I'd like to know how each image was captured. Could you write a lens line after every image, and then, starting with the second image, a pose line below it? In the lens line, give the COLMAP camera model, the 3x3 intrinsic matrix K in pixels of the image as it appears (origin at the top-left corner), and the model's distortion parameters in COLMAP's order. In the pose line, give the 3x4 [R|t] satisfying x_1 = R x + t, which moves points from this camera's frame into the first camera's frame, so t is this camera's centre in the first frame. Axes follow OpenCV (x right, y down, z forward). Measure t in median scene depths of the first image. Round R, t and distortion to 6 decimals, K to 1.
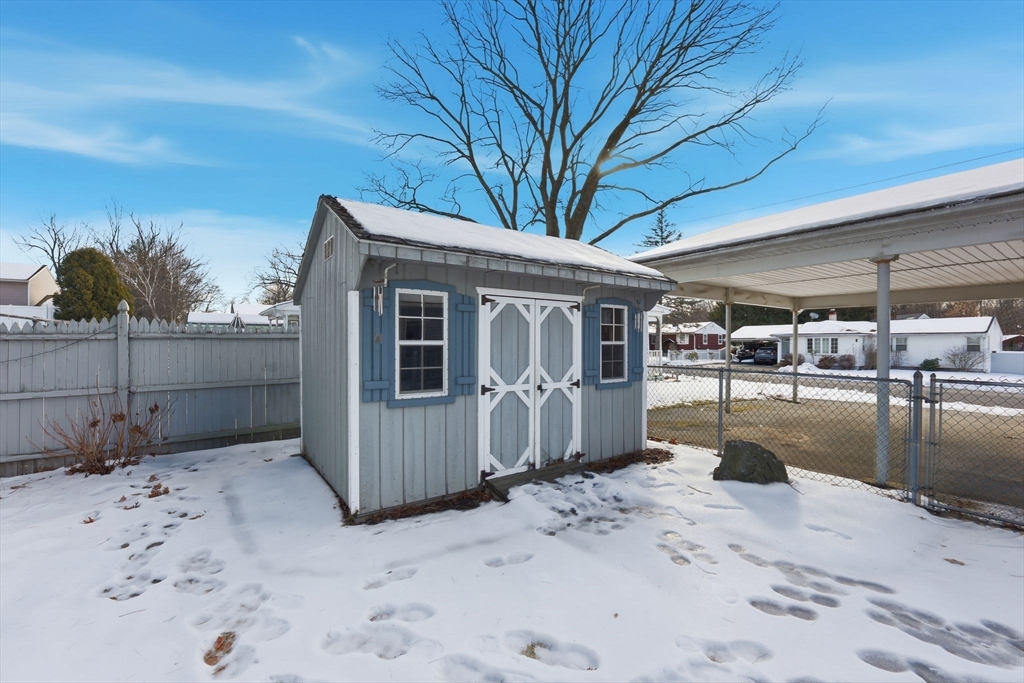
lens RADIAL K [[414.1, 0, 511.0], [0, 414.1, 339.5], [0, 0, 1]] dist [-0.002347, 0.000131]
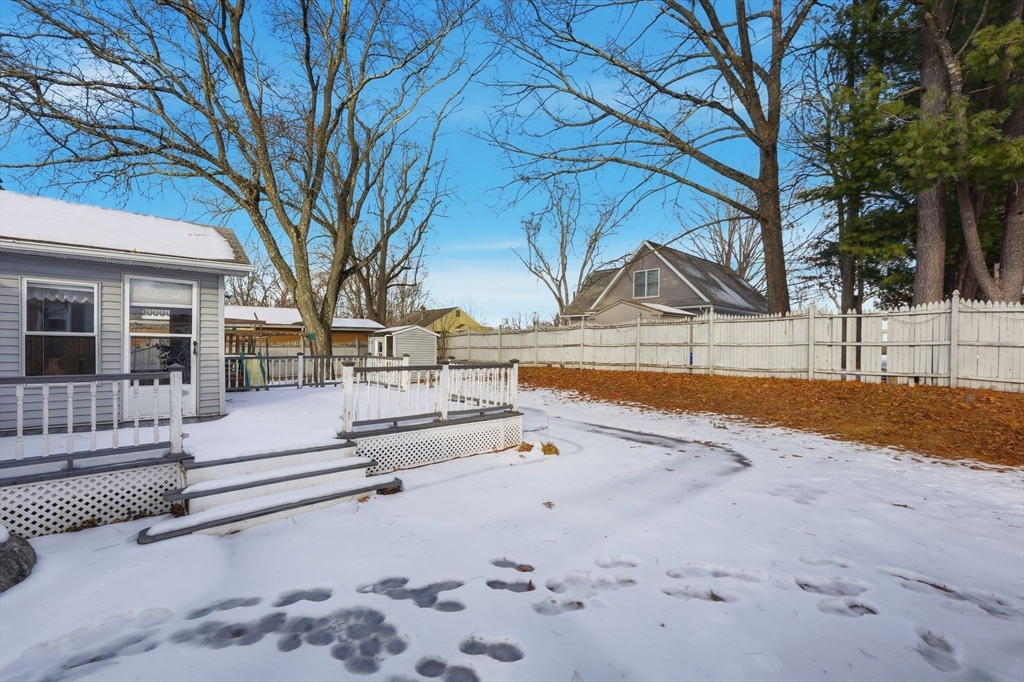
lens RADIAL K [[414.1, 0, 511.0], [0, 414.1, 339.0], [0, 0, 1]] dist [-0.002347, 0.000131]
pose [[-0.993482, -0.014947, -0.113007, 0.752105], [-0.013278, 0.999792, -0.015511, -0.023630], [0.113215, -0.013910, -0.993473, 1.987607]]
